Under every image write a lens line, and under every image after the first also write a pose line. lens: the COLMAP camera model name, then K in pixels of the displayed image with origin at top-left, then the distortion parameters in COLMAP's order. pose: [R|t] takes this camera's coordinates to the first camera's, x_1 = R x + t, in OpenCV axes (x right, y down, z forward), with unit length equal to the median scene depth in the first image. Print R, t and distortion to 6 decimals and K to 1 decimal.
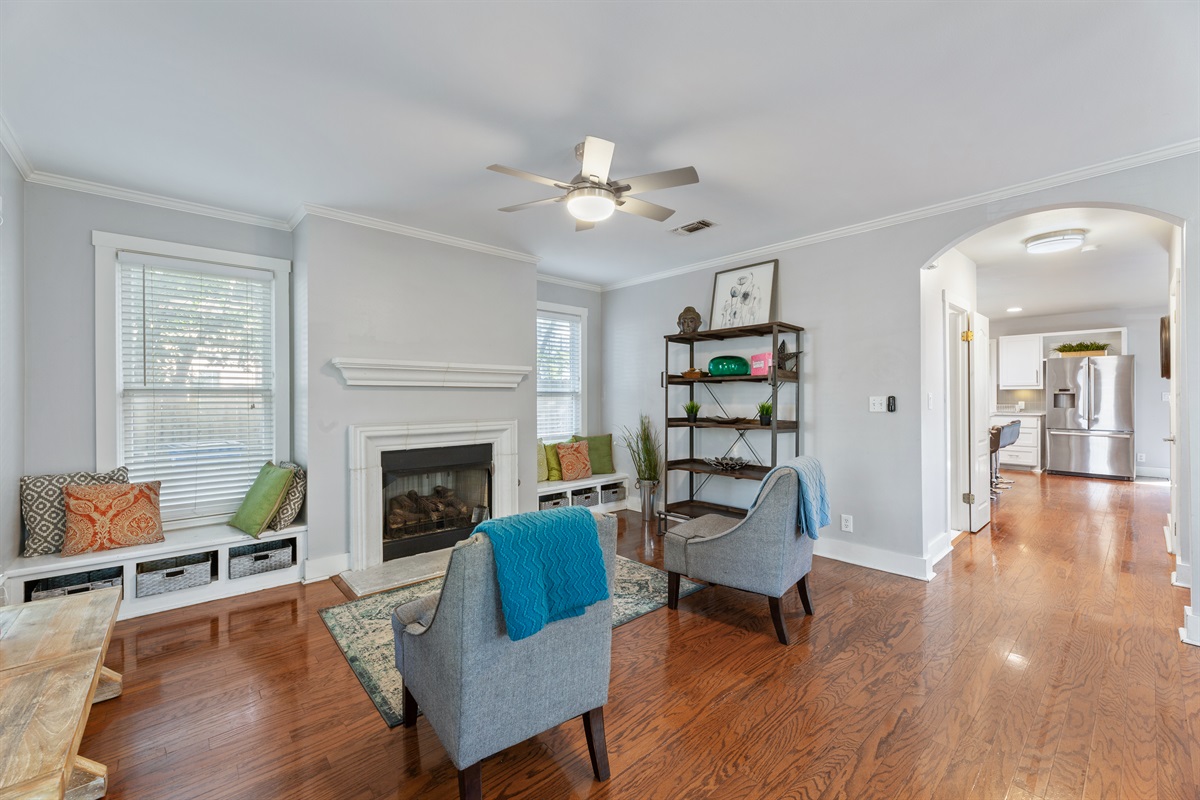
lens RADIAL K [[484.5, 0, 607.2], [0, 484.5, 400.5], [0, 0, 1]] dist [0.001185, 0.000151]
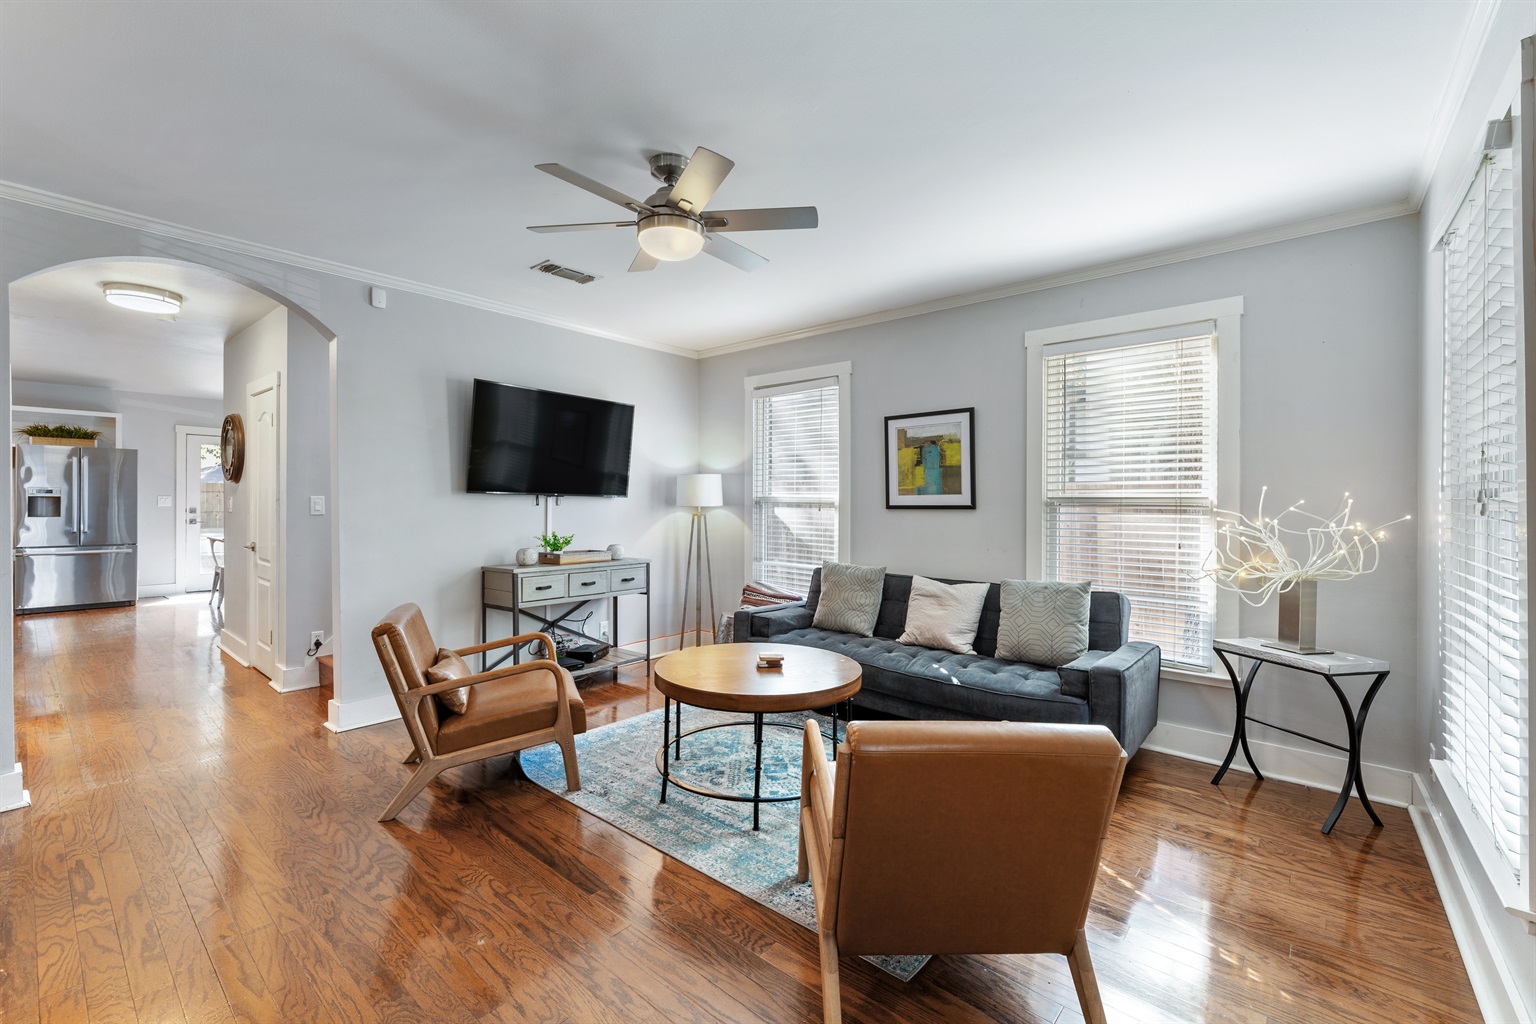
lens RADIAL K [[640.0, 0, 772.1], [0, 640.0, 506.8], [0, 0, 1]] dist [-0.000617, -0.000095]
pose [[-0.133157, -0.005605, 0.991079, -0.207599], [0.003330, 0.999976, 0.006103, -0.001689], [-0.991089, 0.004113, -0.133135, 0.151120]]
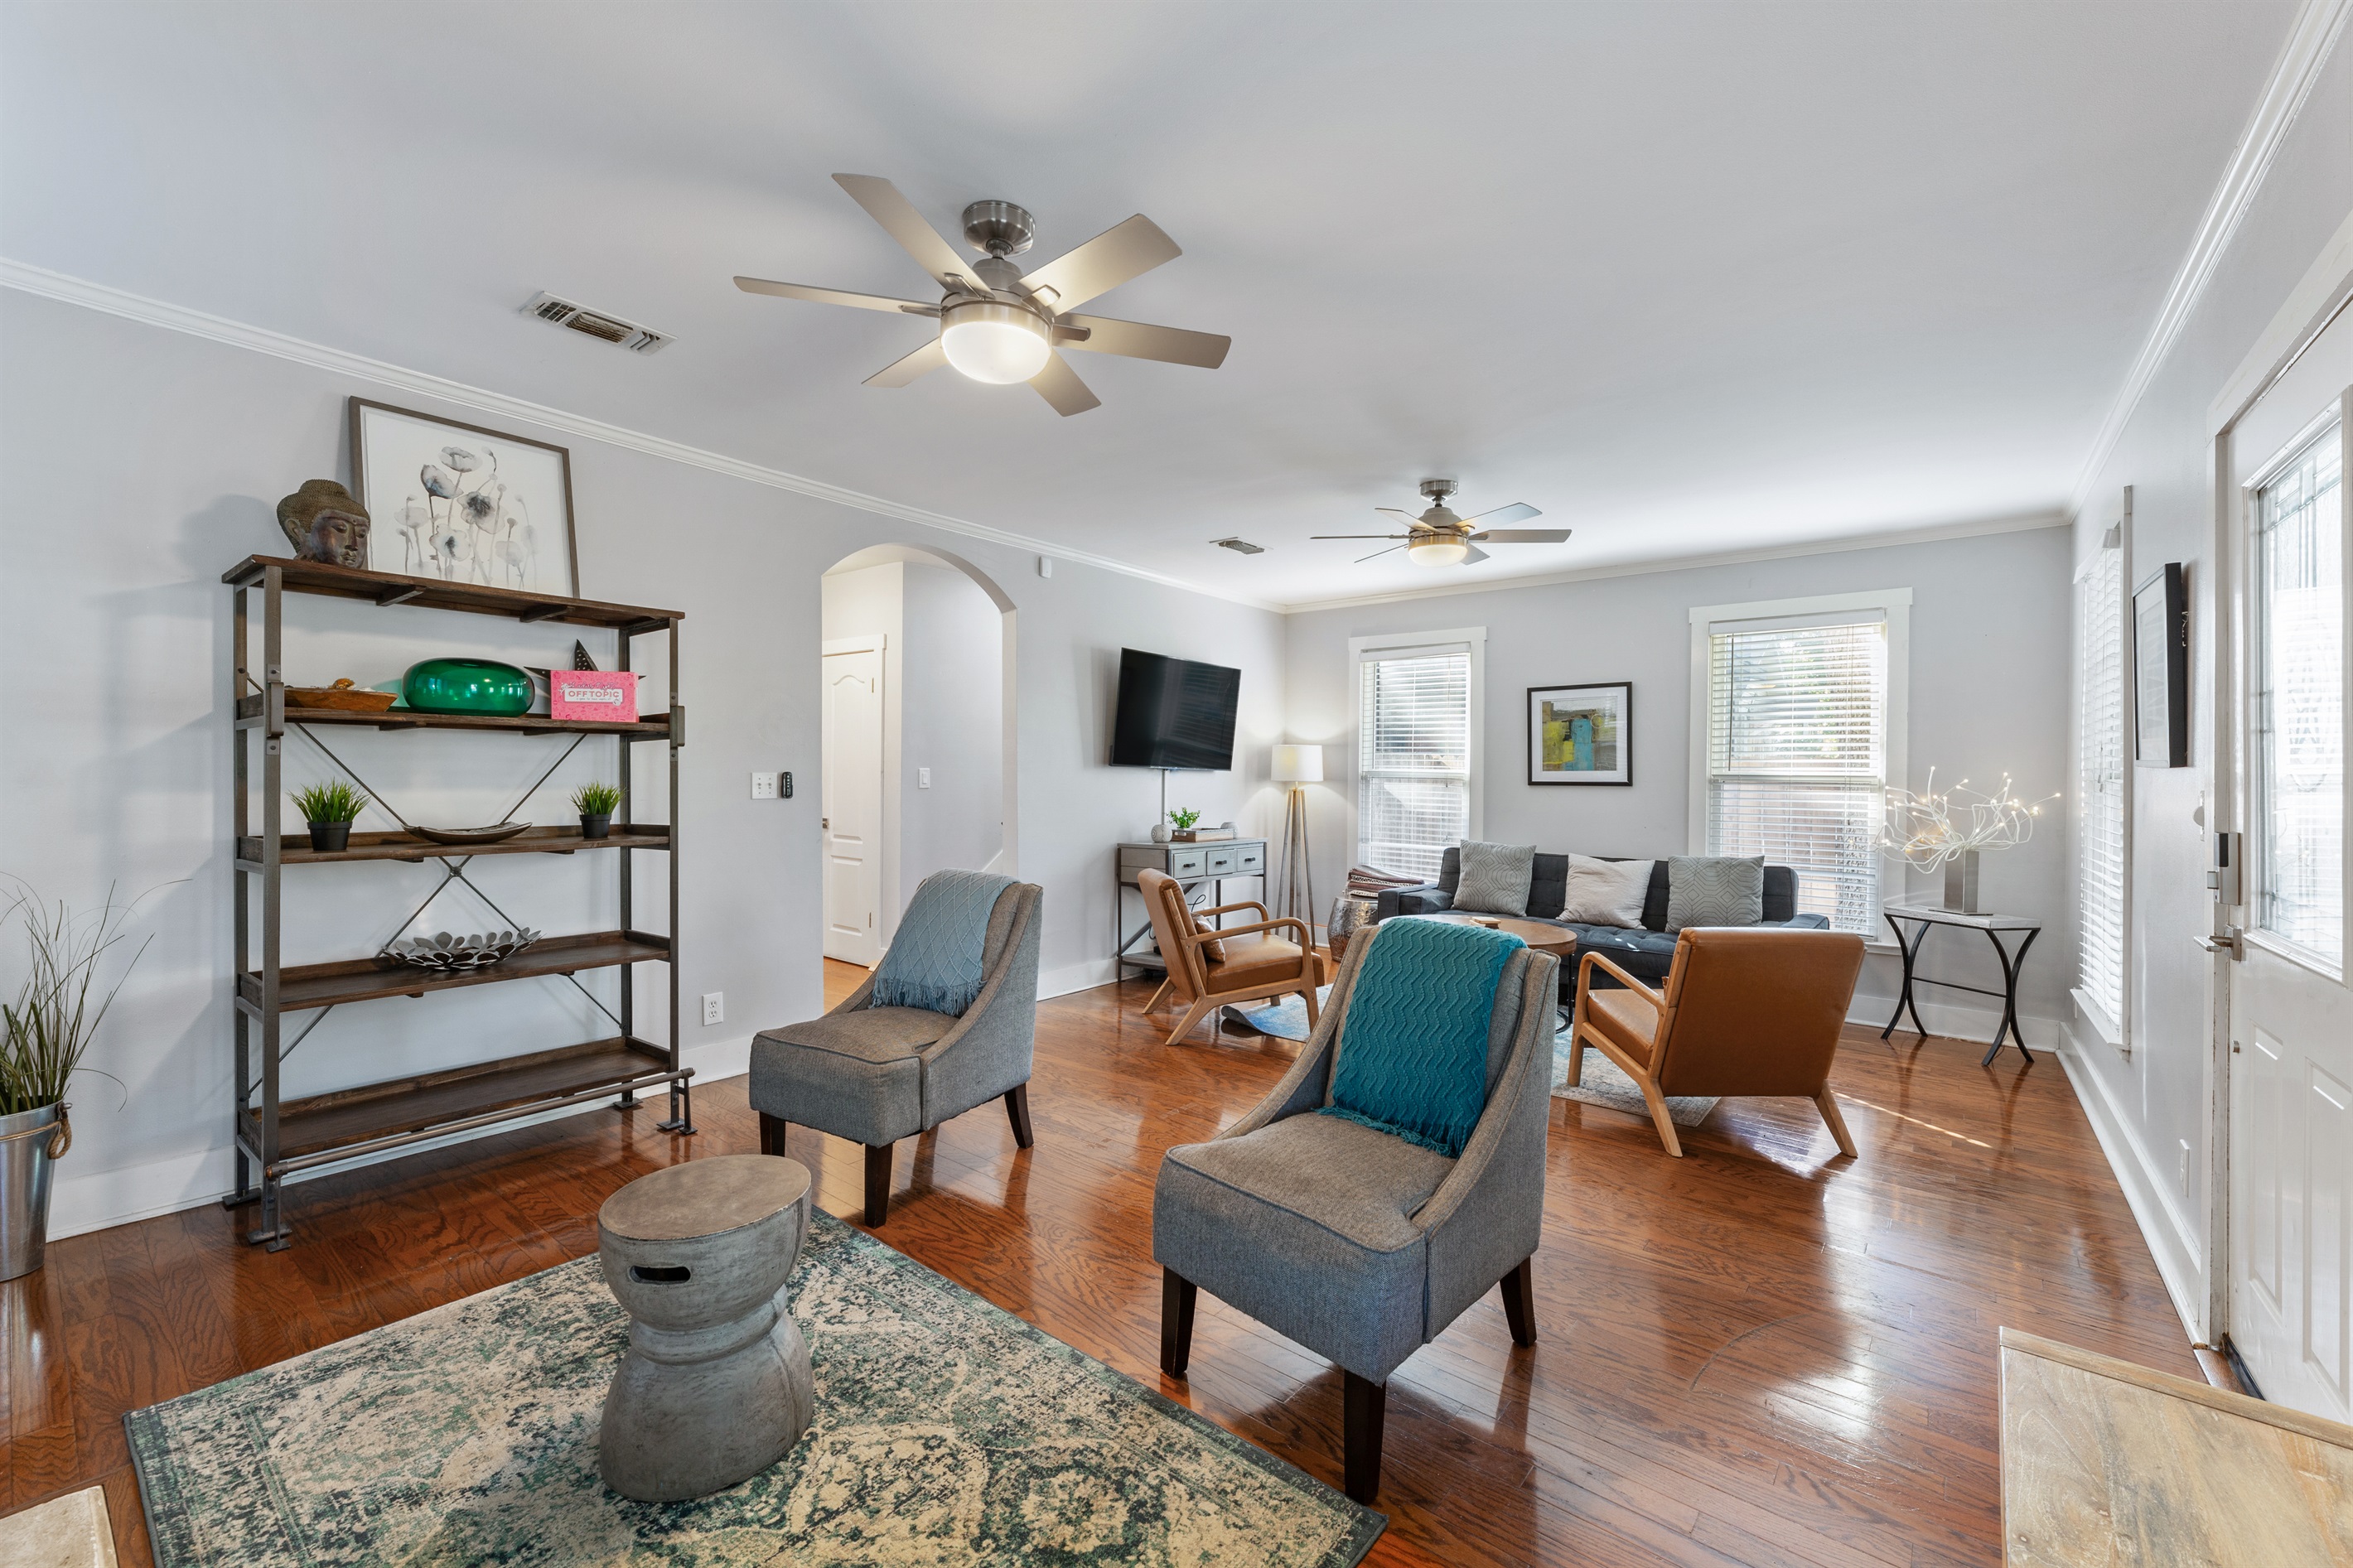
lens RADIAL K [[949.8, 0, 1190.7], [0, 949.8, 784.9], [0, 0, 1]] dist [0.001185, 0.000151]
pose [[-0.161843, -0.009819, 0.986768, -0.584714], [-0.002334, 0.999952, 0.009567, -0.004800], [-0.986814, -0.000754, -0.161858, 0.607306]]
